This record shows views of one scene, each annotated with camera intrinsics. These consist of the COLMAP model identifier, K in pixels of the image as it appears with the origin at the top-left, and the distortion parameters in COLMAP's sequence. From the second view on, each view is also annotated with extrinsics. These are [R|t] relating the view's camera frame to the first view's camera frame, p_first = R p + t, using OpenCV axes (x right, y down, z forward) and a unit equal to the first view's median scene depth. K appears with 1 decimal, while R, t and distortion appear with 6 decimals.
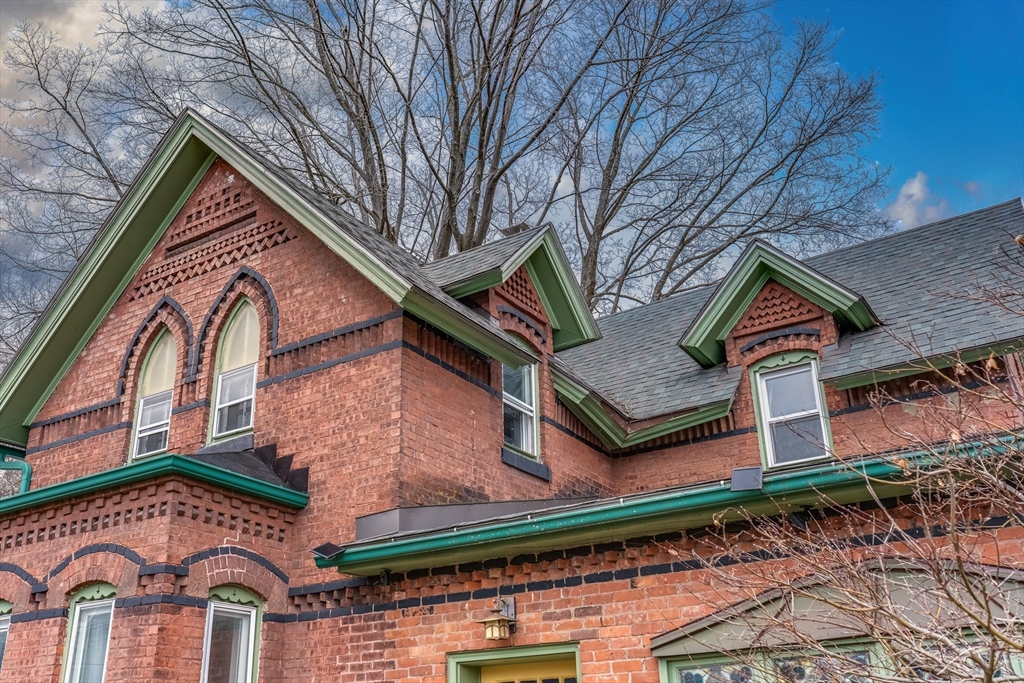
lens RADIAL K [[1005.7, 0, 510.6], [0, 1005.7, 341.5], [0, 0, 1]] dist [-0.036981, 0.000000]
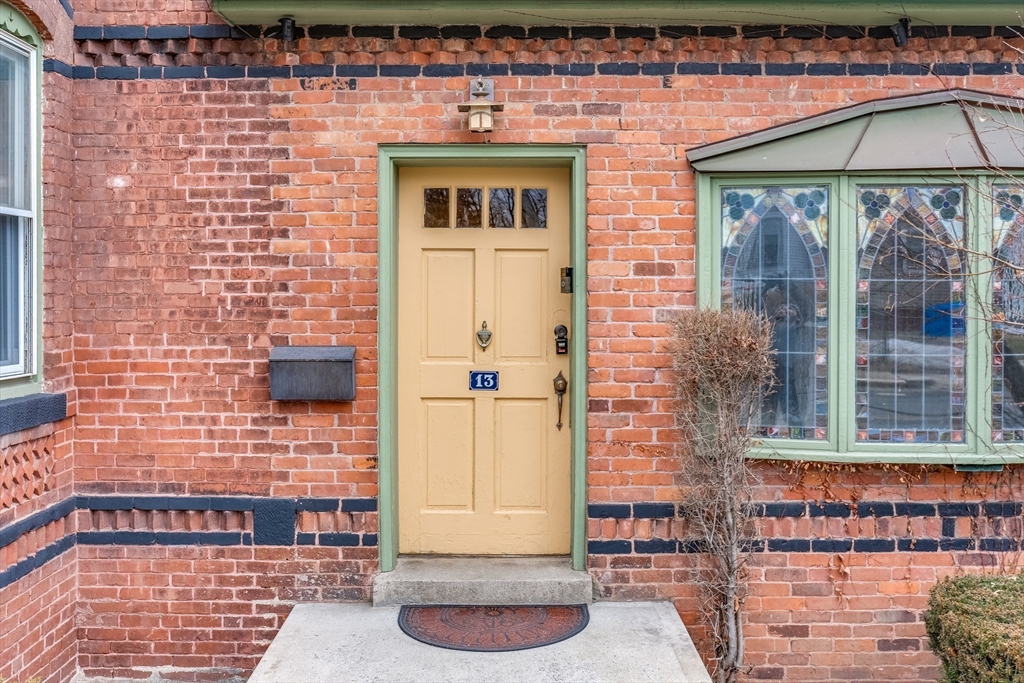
lens RADIAL K [[1005.7, 0, 511.8], [0, 1005.7, 340.7], [0, 0, 1]] dist [-0.036981, 0.000000]
pose [[0.836191, 0.002806, 0.548431, -0.386514], [-0.231045, 0.908722, 0.347625, 0.162989], [-0.497396, -0.417393, 0.760513, 0.328833]]
